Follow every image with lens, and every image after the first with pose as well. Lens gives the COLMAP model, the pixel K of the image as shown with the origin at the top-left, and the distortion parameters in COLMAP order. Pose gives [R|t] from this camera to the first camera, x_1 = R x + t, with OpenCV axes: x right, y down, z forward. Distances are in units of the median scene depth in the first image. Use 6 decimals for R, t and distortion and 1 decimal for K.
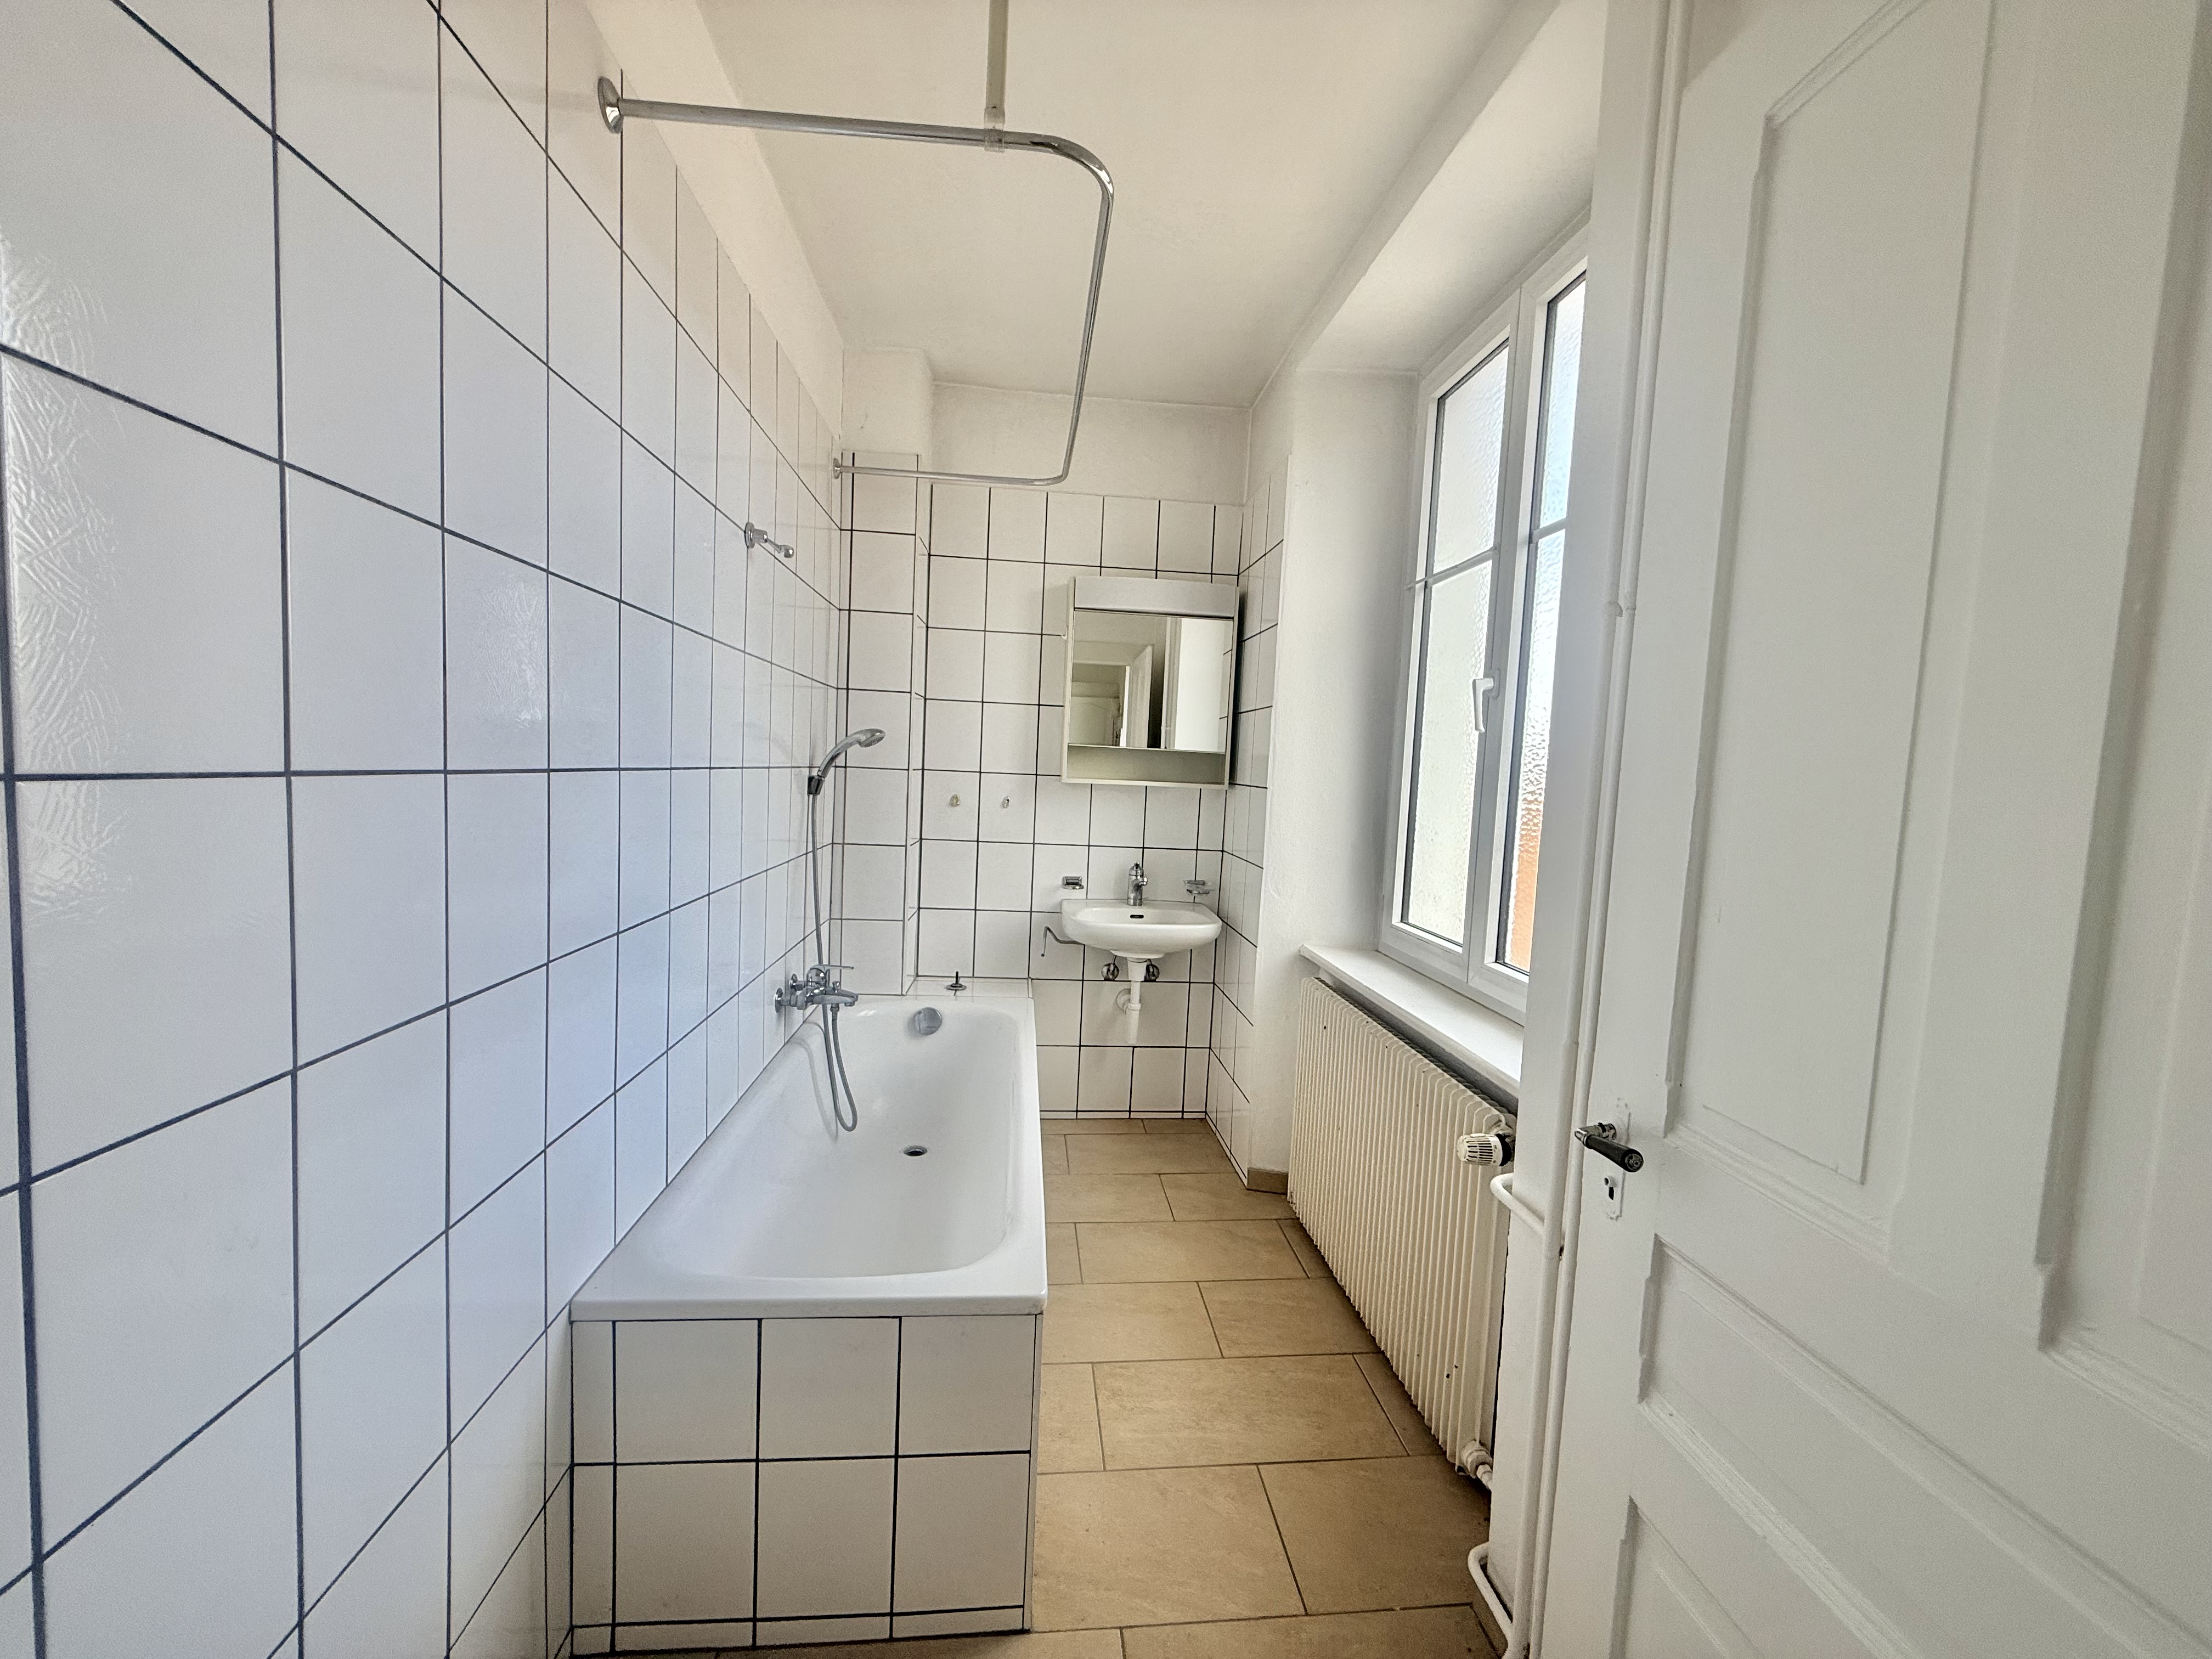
lens RADIAL K [[877.7, 0, 1103.9], [0, 877.7, 834.4], [0, 0, 1]] dist [-0.000322, -0.000271]
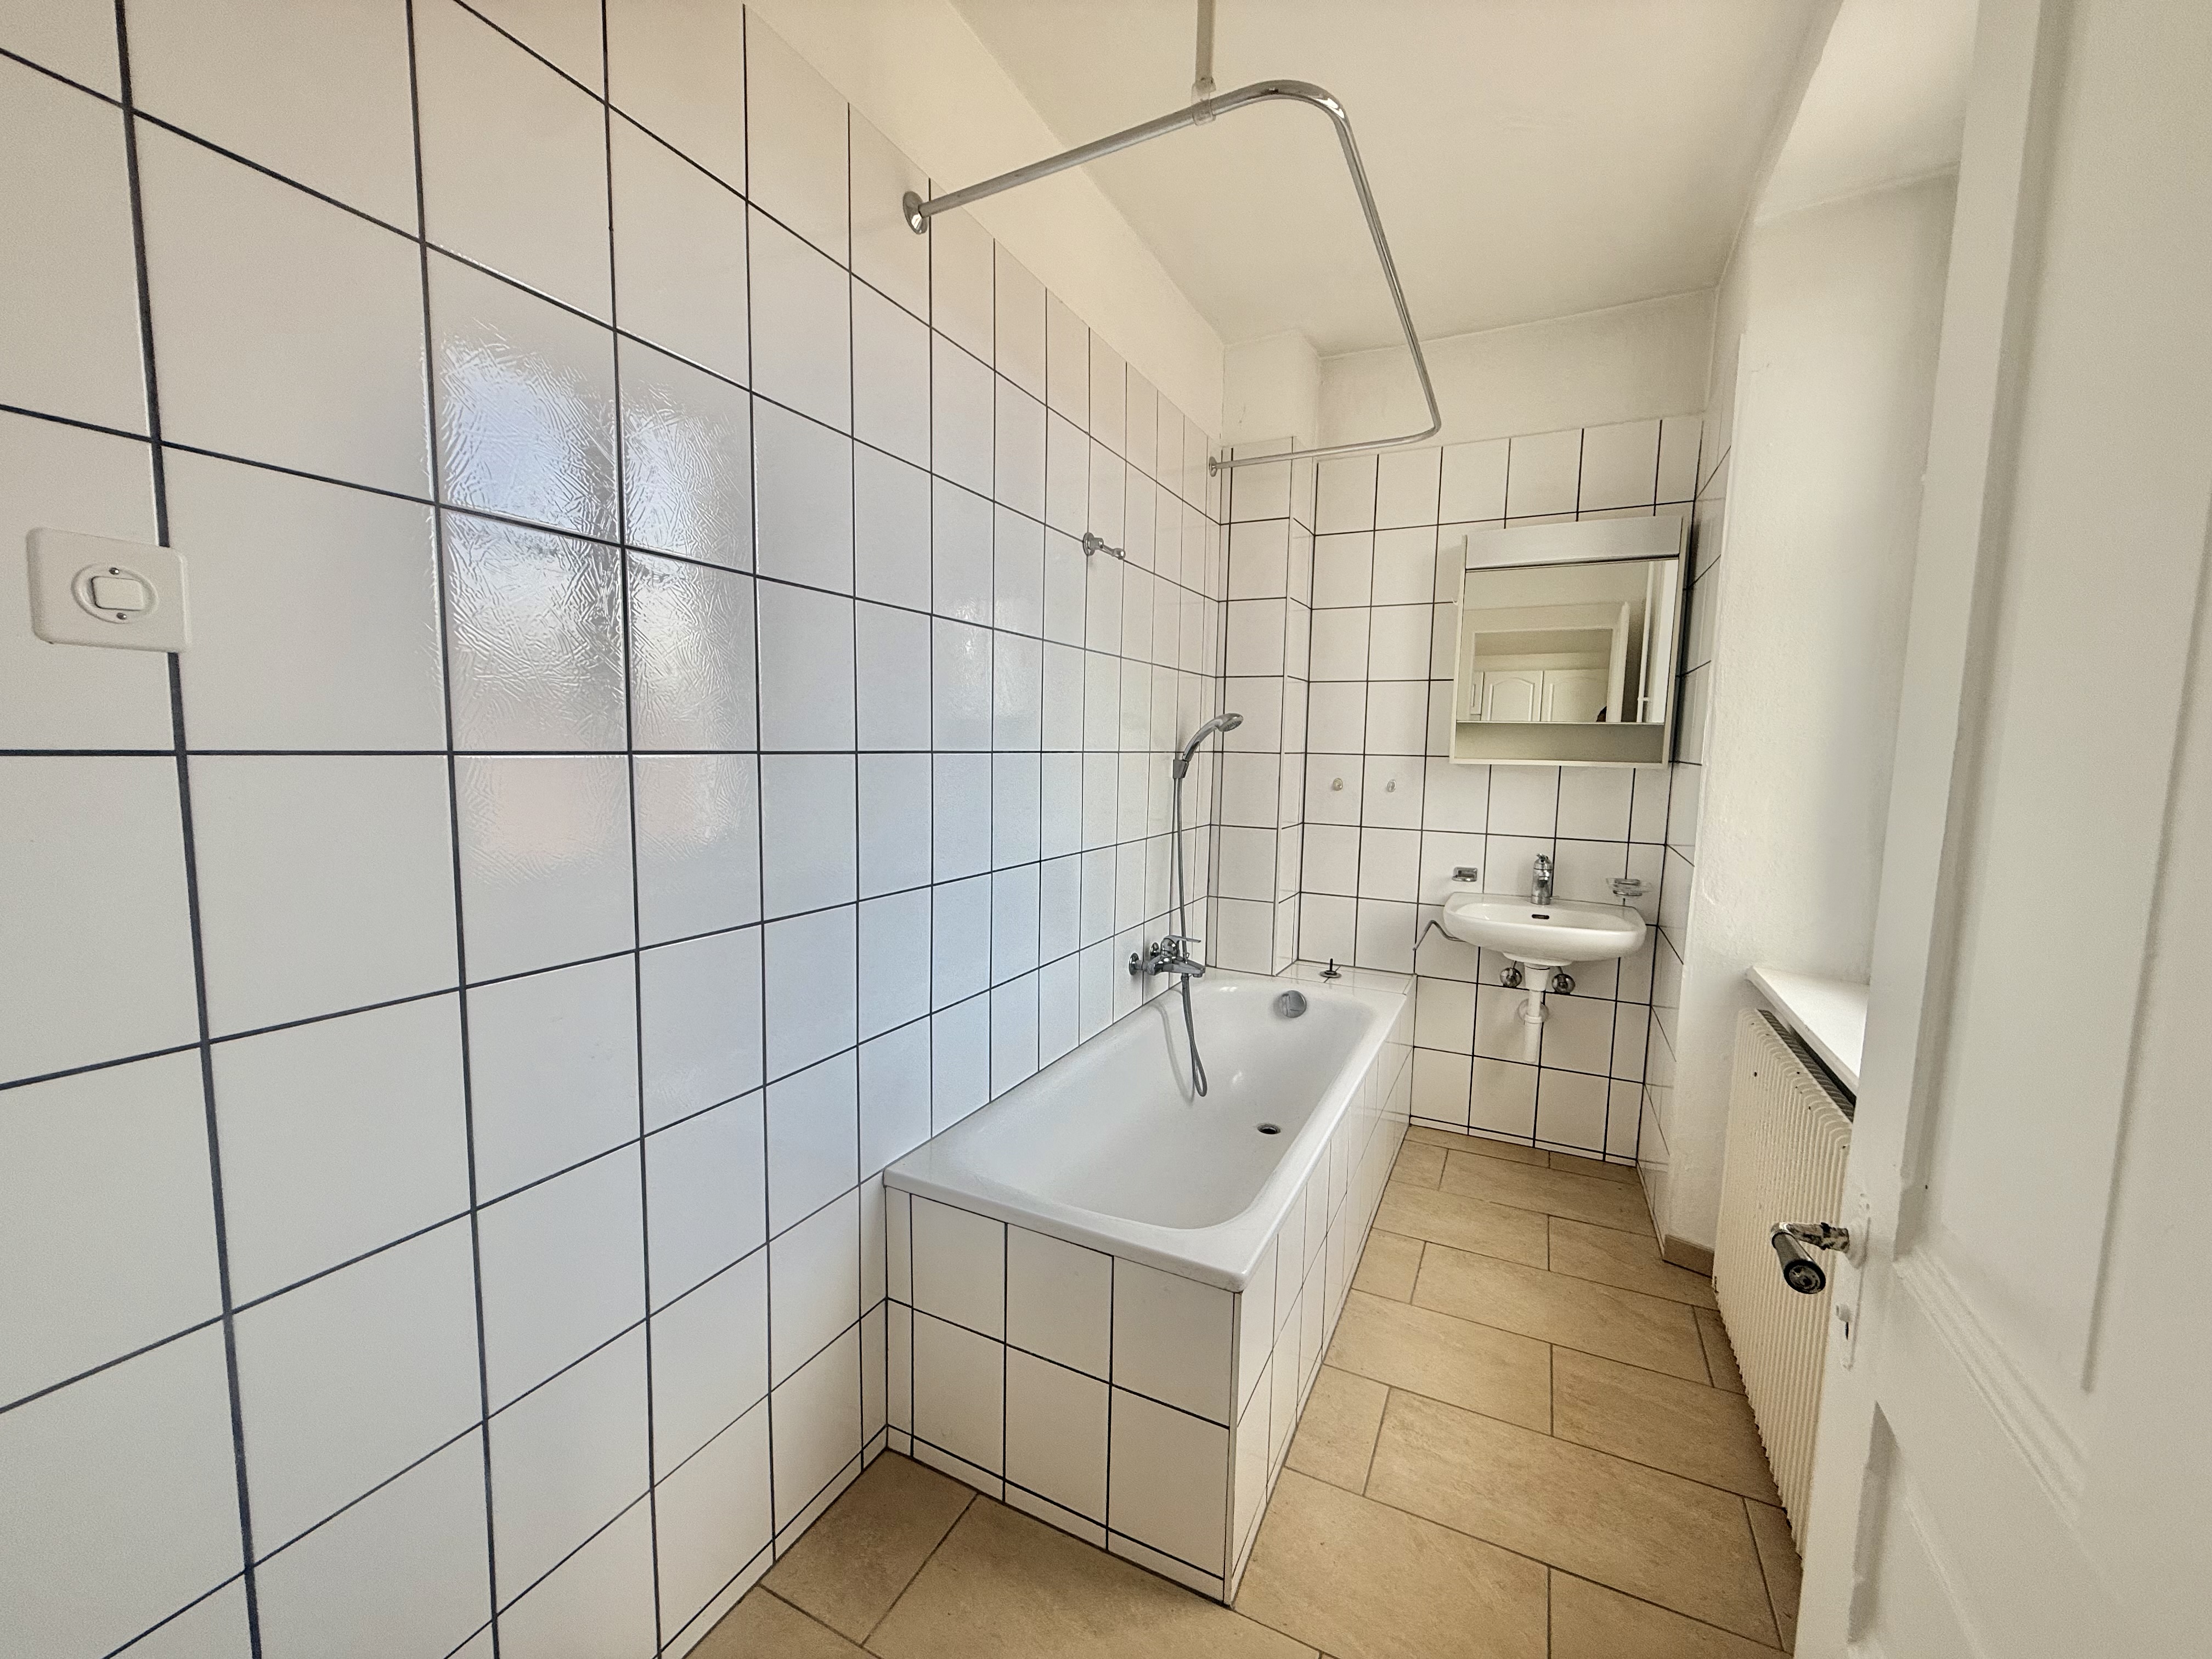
lens RADIAL K [[877.7, 0, 1103.9], [0, 877.7, 834.4], [0, 0, 1]] dist [-0.000322, -0.000271]
pose [[0.847888, 0.024650, -0.529602, 0.144500], [-0.019637, 0.999693, 0.015092, 0.008465], [0.529812, -0.002397, 0.848112, 0.038863]]
